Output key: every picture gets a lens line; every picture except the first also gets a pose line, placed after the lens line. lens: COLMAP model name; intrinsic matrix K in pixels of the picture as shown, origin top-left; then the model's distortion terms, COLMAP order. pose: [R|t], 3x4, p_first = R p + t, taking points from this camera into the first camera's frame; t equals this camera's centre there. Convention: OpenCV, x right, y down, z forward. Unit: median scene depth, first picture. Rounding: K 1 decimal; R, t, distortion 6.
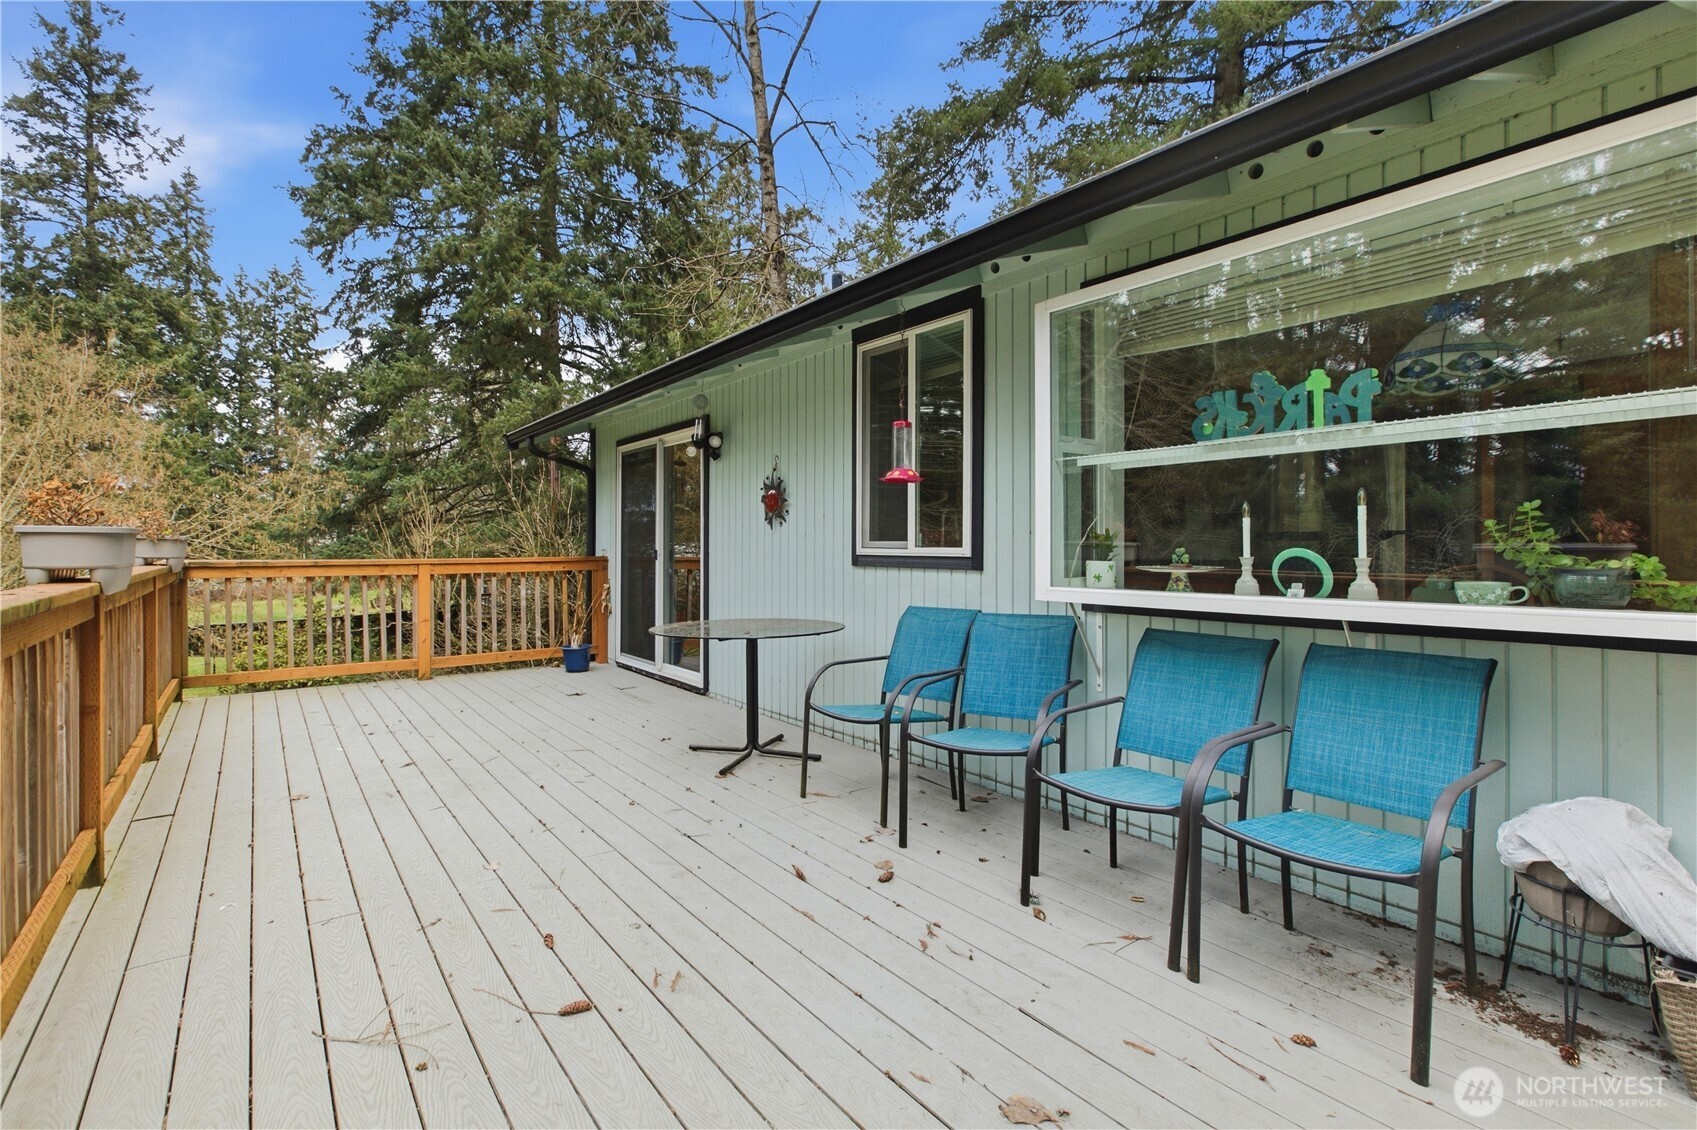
lens RADIAL K [[817.1, 0, 842.5], [0, 817.1, 555.8], [0, 0, 1]] dist [-0.001475, -0.000558]
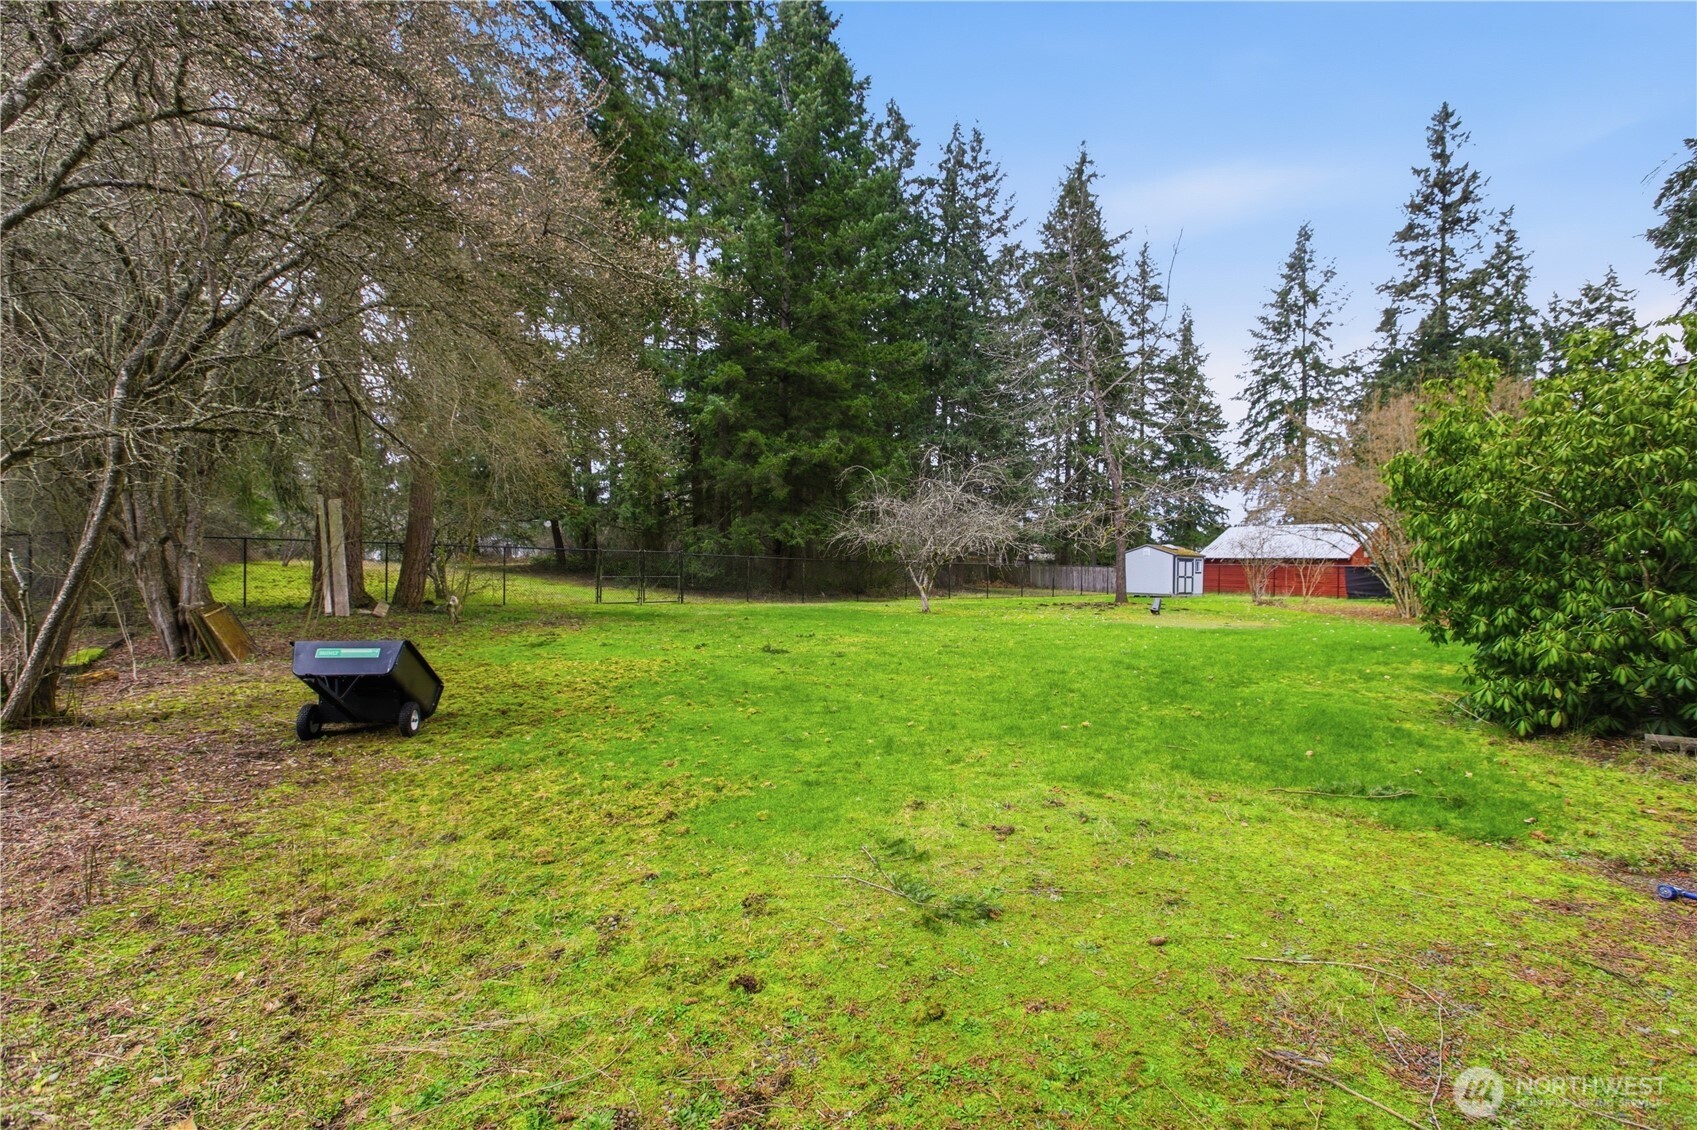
lens RADIAL K [[758.8, 0, 875.6], [0, 758.8, 563.5], [0, 0, 1]] dist [0.000293, -0.000204]
pose [[0.219205, 0.001928, -0.975677, 0.091074], [-0.017807, 0.999839, -0.002024, 0.040724], [0.975516, 0.017818, 0.219204, -0.172657]]
